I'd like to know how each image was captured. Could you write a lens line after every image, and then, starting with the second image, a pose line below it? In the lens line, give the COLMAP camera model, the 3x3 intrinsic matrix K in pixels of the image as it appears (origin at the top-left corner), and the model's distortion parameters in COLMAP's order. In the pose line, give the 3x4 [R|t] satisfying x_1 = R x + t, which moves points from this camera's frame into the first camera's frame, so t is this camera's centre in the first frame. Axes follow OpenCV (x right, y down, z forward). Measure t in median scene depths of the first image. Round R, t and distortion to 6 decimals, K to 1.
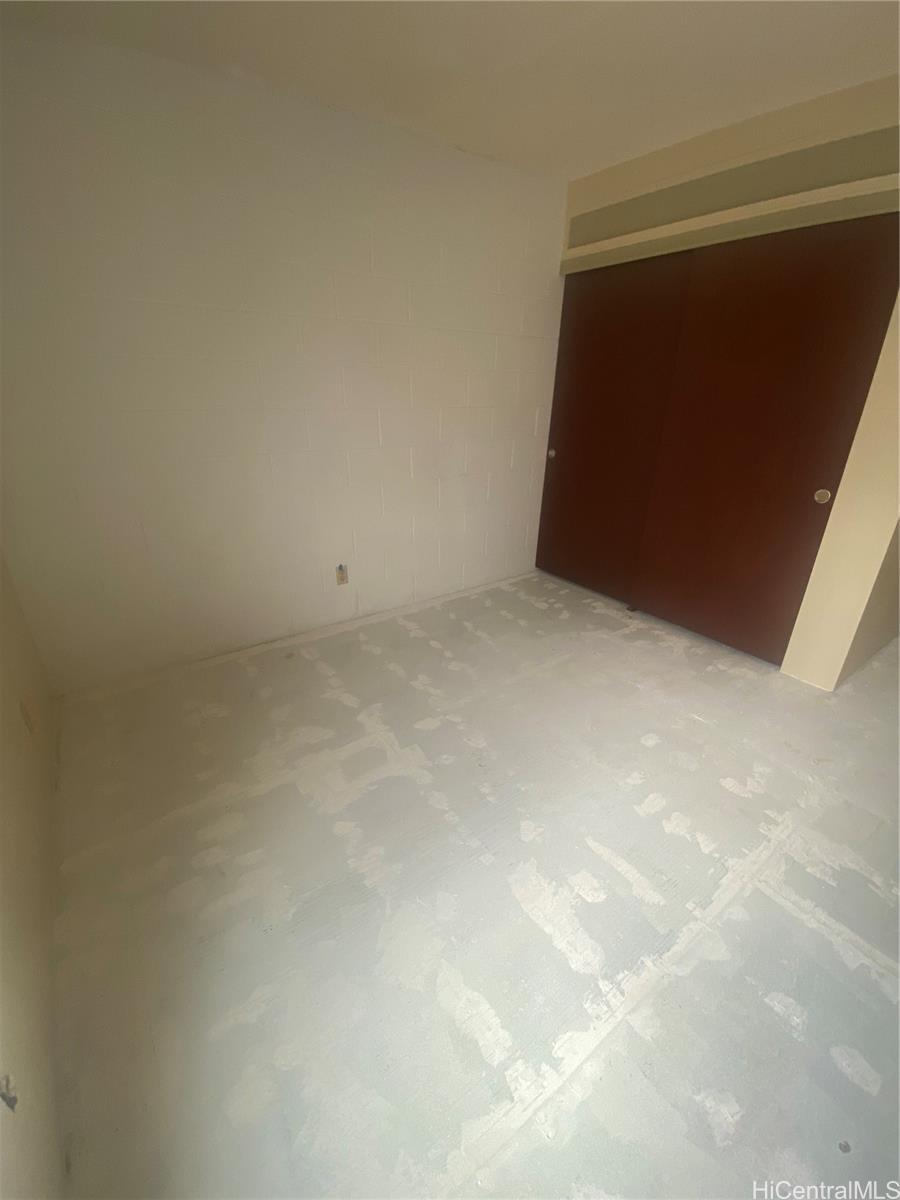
lens RADIAL K [[486.9, 0, 451.3], [0, 486.9, 597.9], [0, 0, 1]] dist [0.022973, -0.020566]
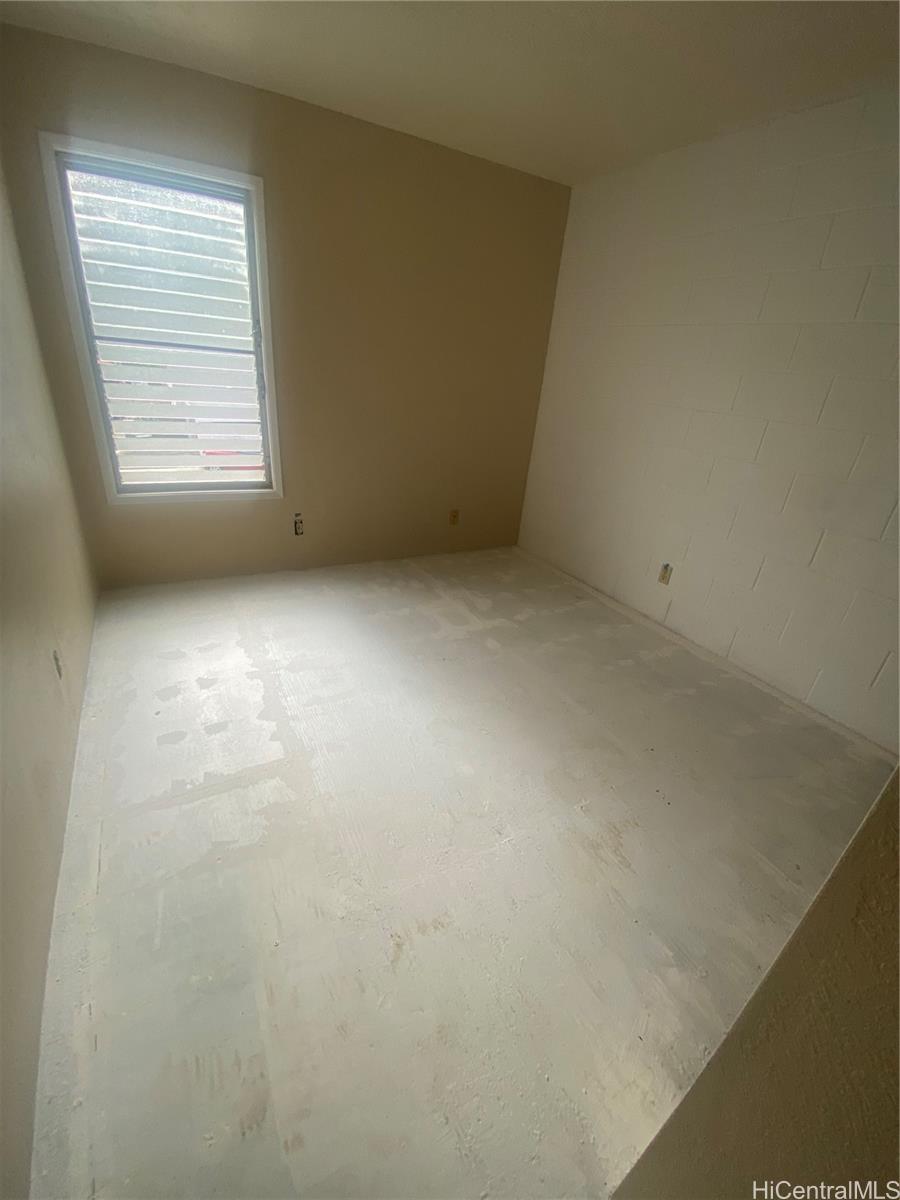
lens RADIAL K [[486.9, 0, 451.3], [0, 486.9, 597.9], [0, 0, 1]] dist [0.022973, -0.020566]
pose [[-0.148660, 0.373737, -0.915544, 0.899769], [-0.468080, 0.788952, 0.398064, -0.234229], [0.871092, 0.487724, 0.057653, 0.671913]]
